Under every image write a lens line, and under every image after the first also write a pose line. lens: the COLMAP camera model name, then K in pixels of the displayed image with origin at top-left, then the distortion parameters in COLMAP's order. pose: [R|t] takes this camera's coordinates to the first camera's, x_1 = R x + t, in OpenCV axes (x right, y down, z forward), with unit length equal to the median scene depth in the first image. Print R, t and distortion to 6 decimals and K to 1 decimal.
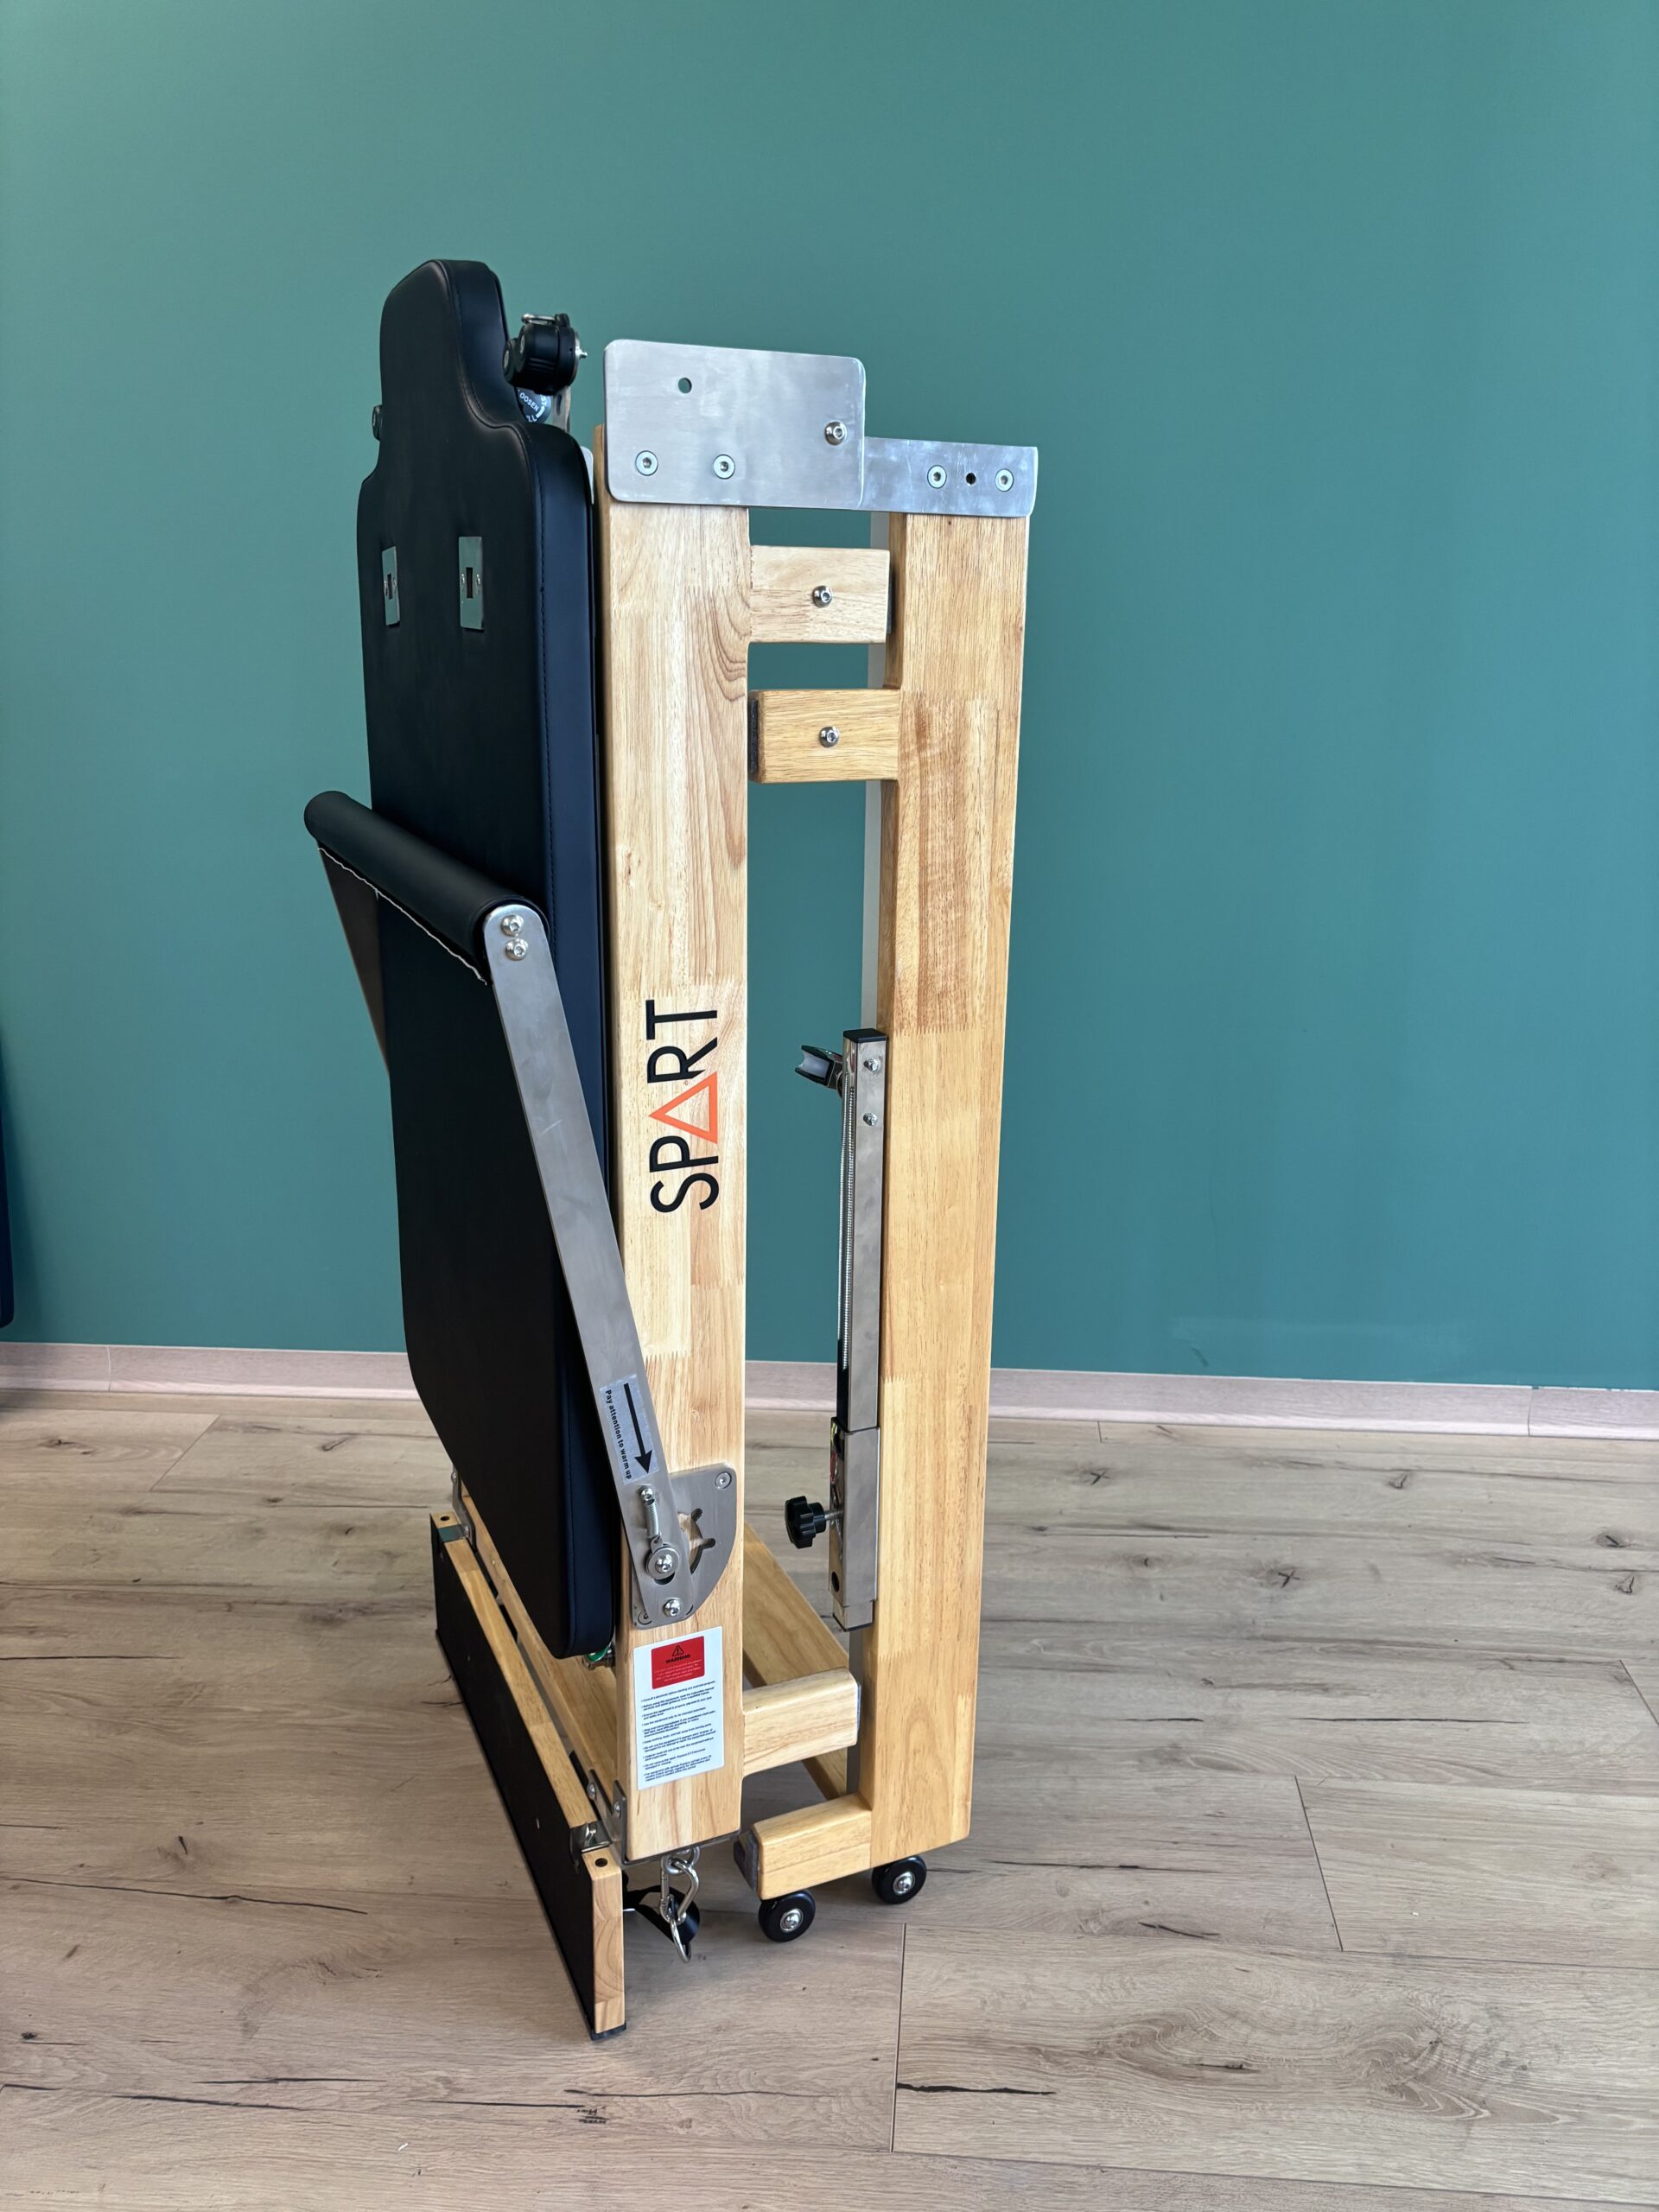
lens RADIAL K [[1659.6, 0, 834.1], [0, 1659.6, 1096.9], [0, 0, 1]] dist [0.076983, -0.074685]
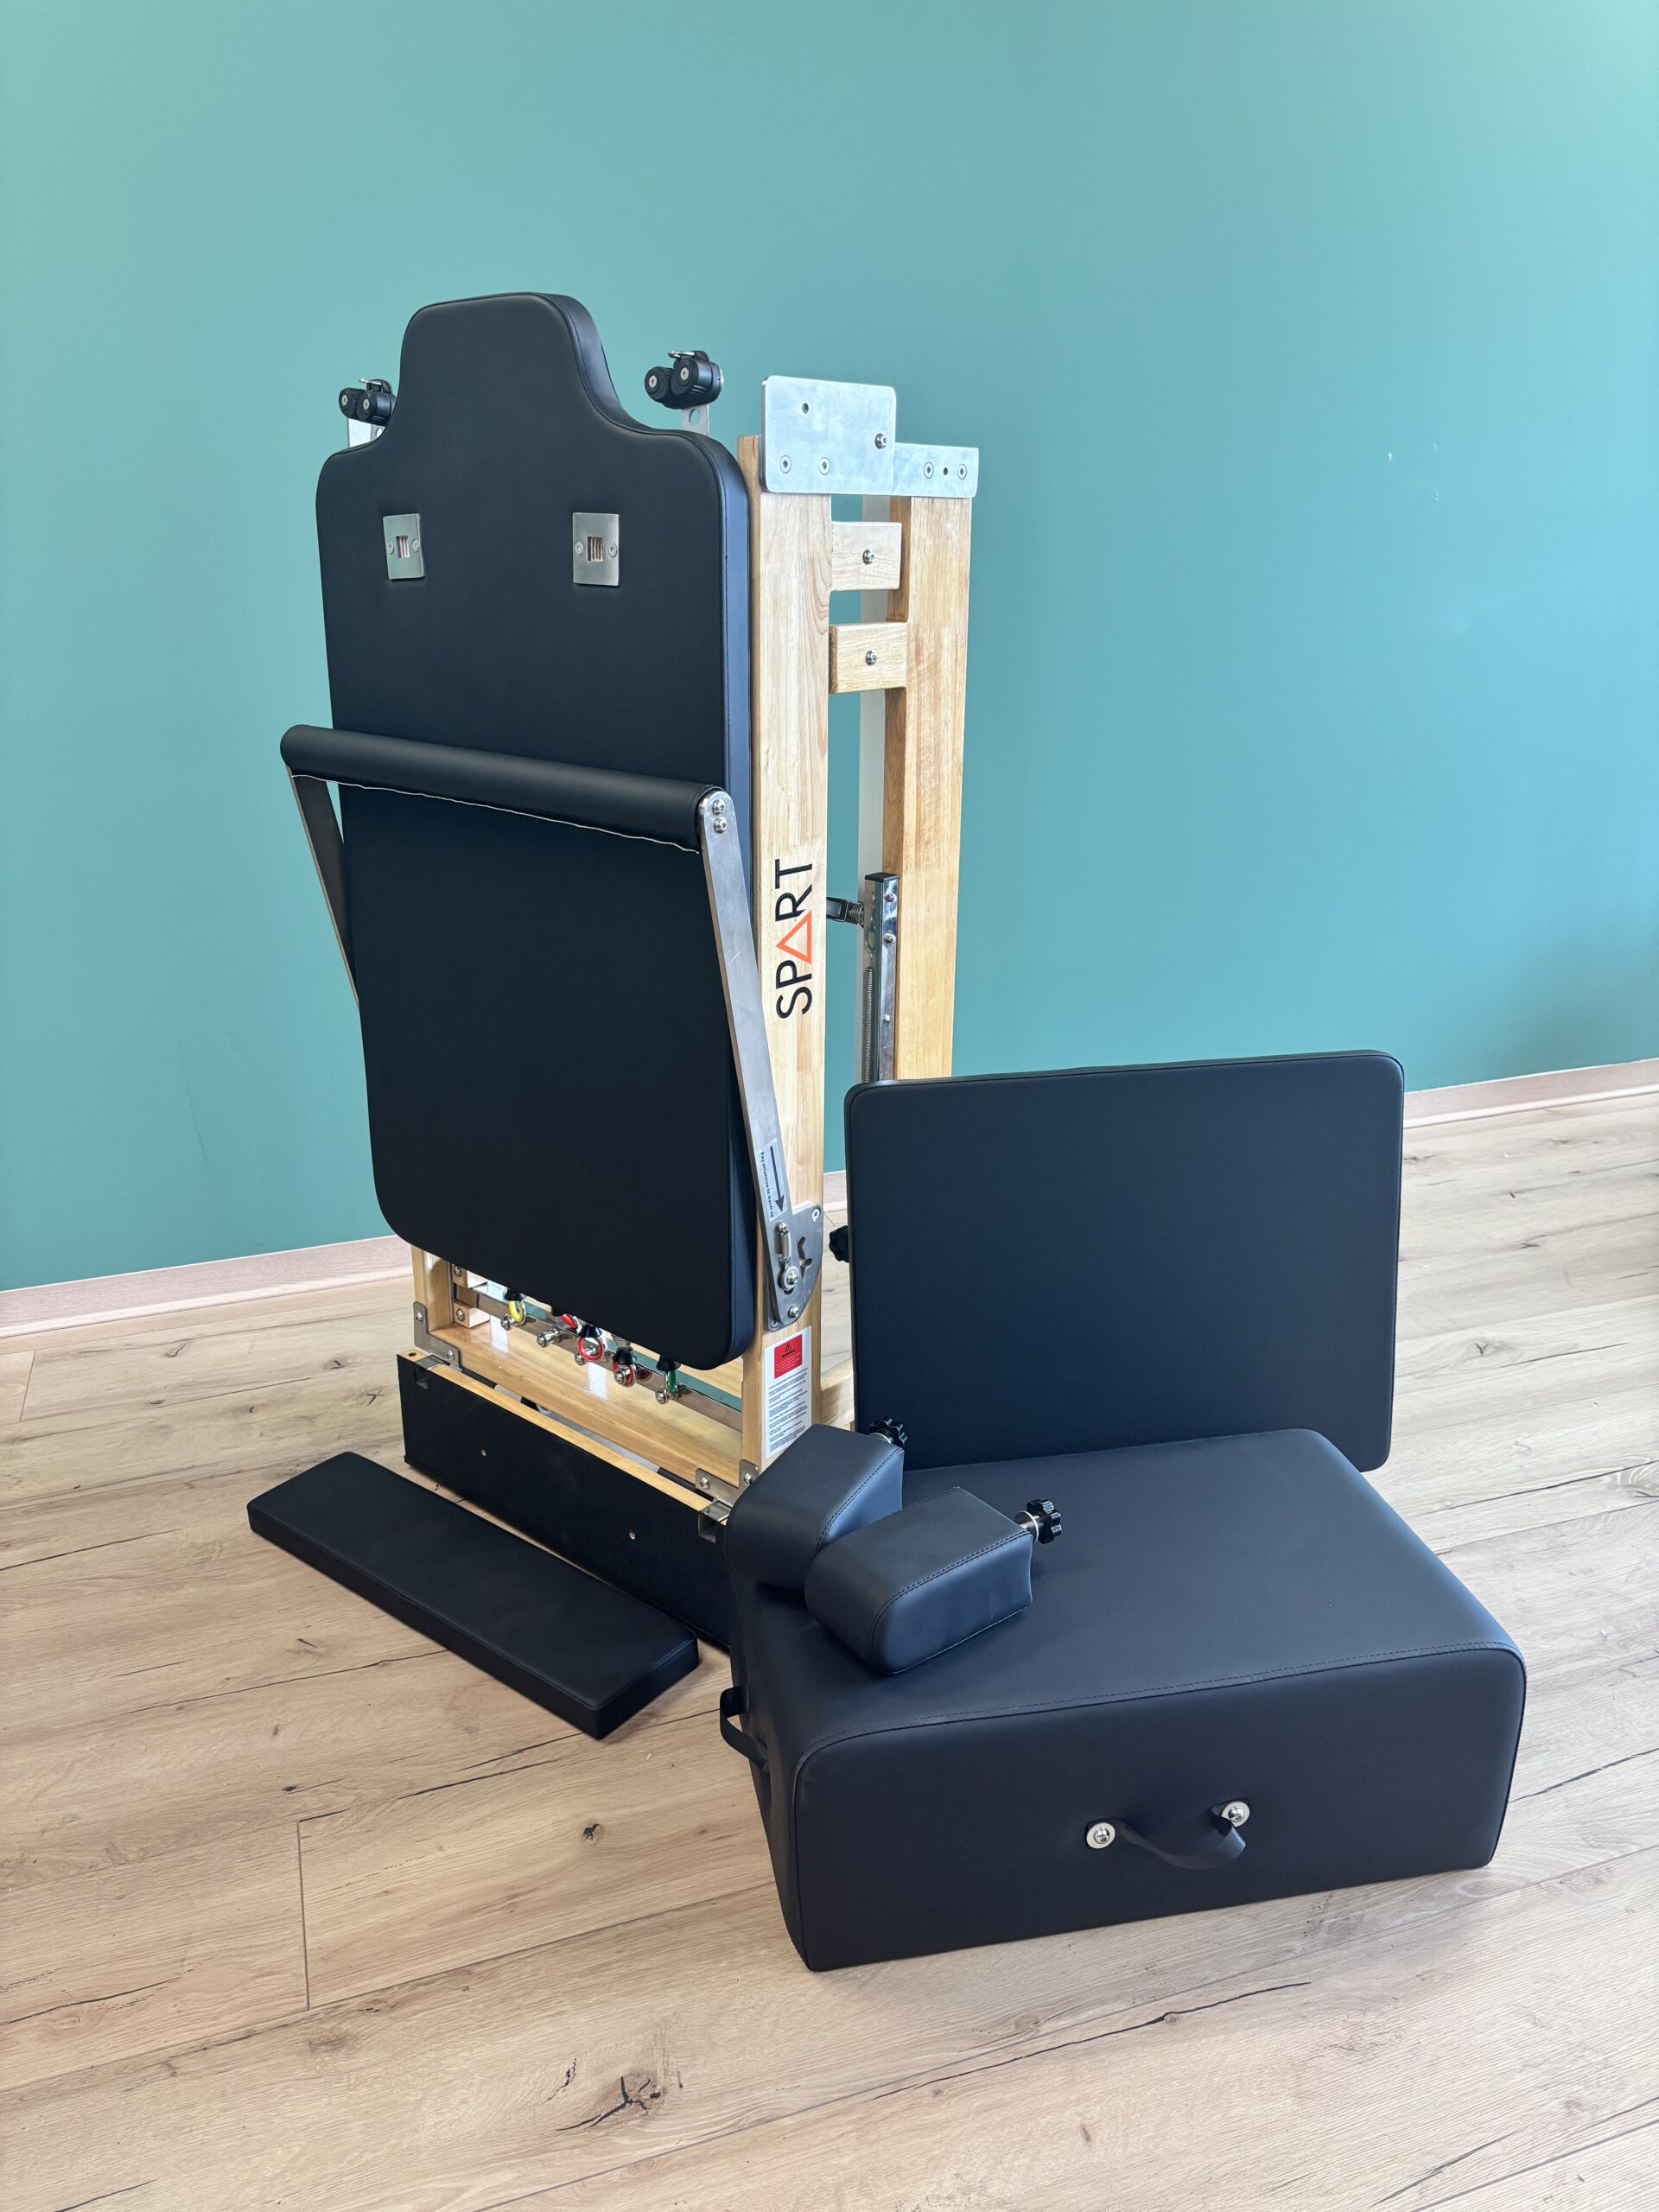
lens RADIAL K [[1659.6, 0, 834.1], [0, 1659.6, 1096.9], [0, 0, 1]] dist [0.076983, -0.074685]
pose [[0.910586, -0.141087, 0.388494, -0.606126], [0.120785, 0.989740, 0.076331, 0.034992], [-0.395278, -0.022582, 0.918284, -0.265429]]
